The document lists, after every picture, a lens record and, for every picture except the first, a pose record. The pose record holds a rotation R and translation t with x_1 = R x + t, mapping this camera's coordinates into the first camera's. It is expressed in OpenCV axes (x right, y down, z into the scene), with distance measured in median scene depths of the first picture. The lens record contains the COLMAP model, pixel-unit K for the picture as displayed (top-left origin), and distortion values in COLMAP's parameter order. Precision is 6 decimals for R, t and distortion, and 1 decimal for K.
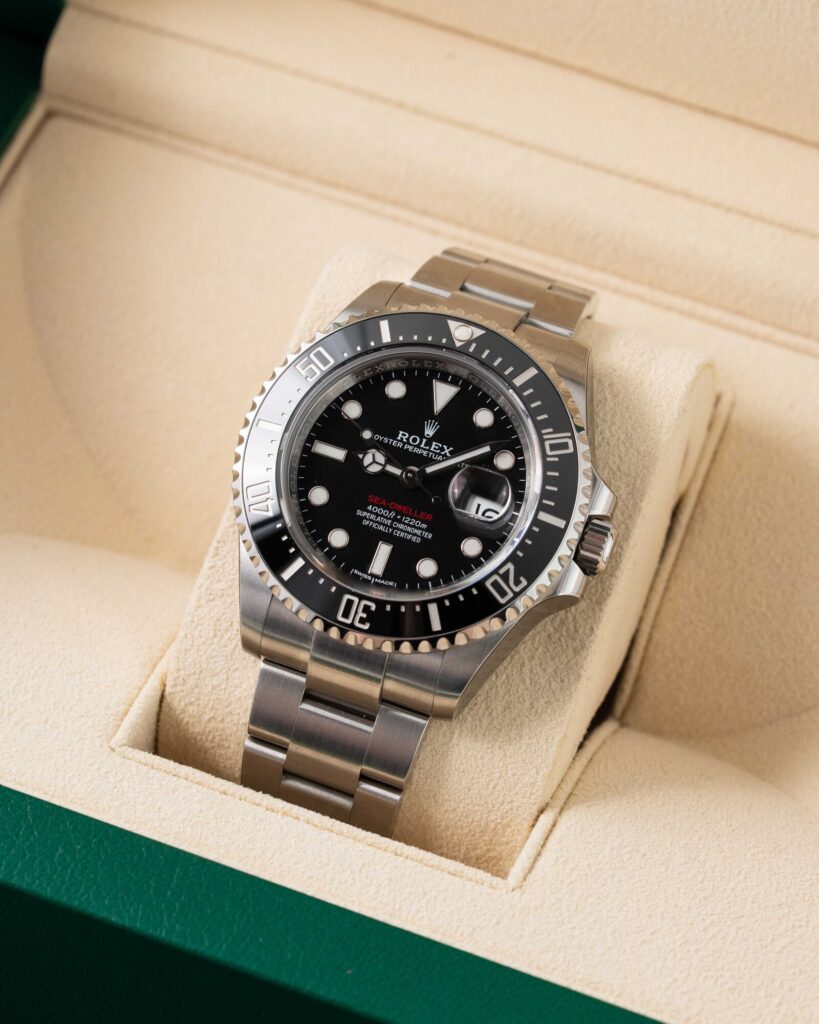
lens RADIAL K [[4308.4, 0, 408.9], [0, 4308.4, 508.9], [0, 0, 1]] dist [0.010560, 0.000000]
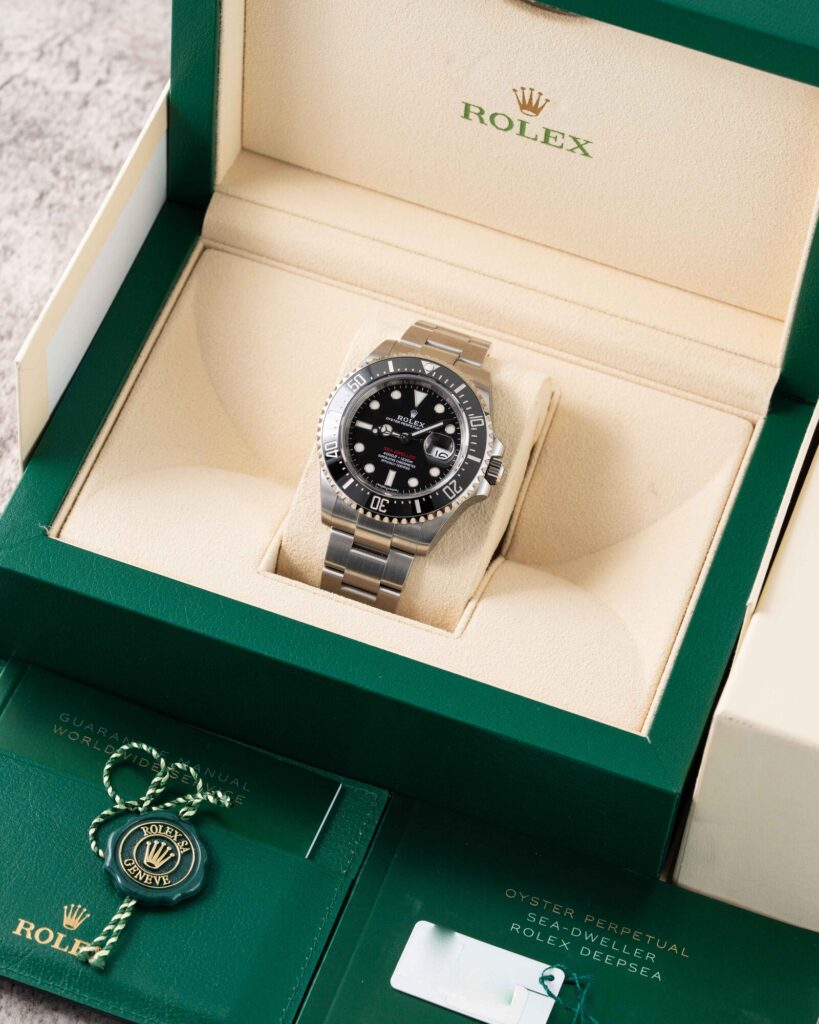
lens RADIAL K [[4308.4, 0, 408.6], [0, 4308.4, 513.4], [0, 0, 1]] dist [0.010560, 0.000000]
pose [[0.998810, -0.010187, 0.047690, -0.094674], [0.008763, 0.999513, 0.029958, -0.032583], [-0.047972, -0.029505, 0.998413, -1.034032]]
